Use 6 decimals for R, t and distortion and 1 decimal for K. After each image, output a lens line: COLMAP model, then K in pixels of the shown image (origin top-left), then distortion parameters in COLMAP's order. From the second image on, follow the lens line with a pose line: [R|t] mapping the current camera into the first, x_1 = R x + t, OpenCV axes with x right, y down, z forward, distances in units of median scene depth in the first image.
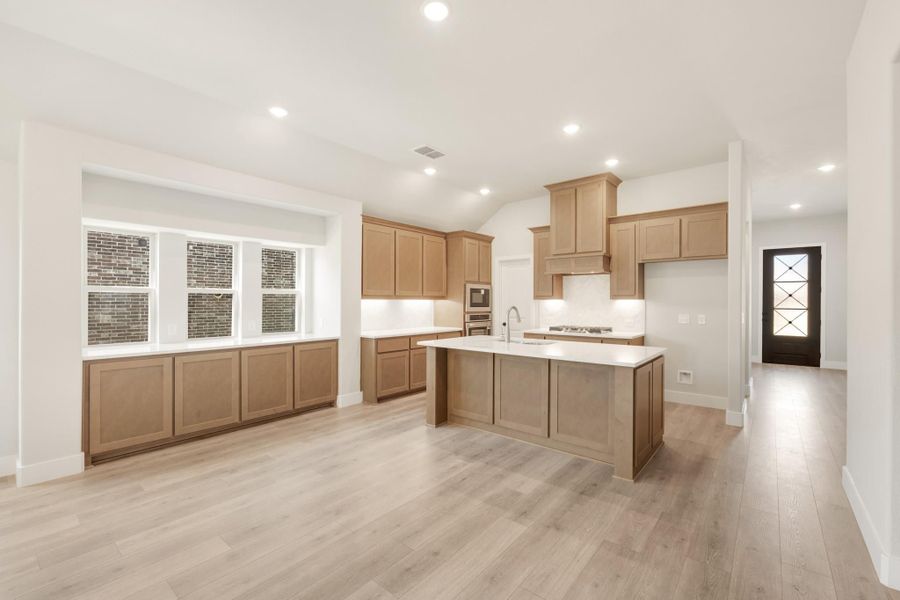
lens RADIAL K [[390.2, 0, 449.0], [0, 390.2, 300.8], [0, 0, 1]] dist [-0.004036, 0.000088]
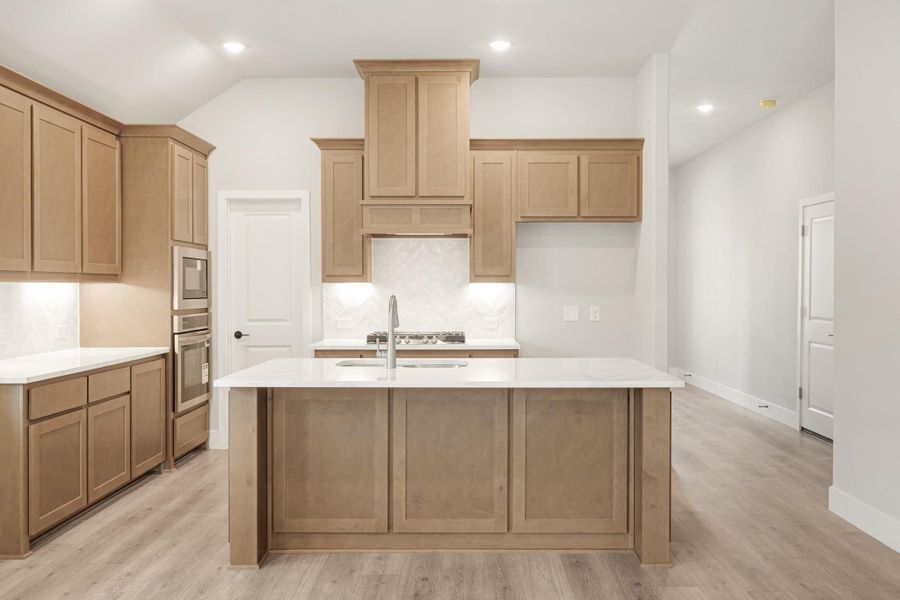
lens RADIAL K [[788.9, 0, 474.5], [0, 788.9, 293.4], [0, 0, 1]] dist [0.003323, -0.008784]
pose [[0.761396, -0.007479, 0.648244, -0.340530], [0.000465, 0.999939, 0.010990, -0.000304], [-0.648287, -0.008067, 0.761353, 0.120787]]
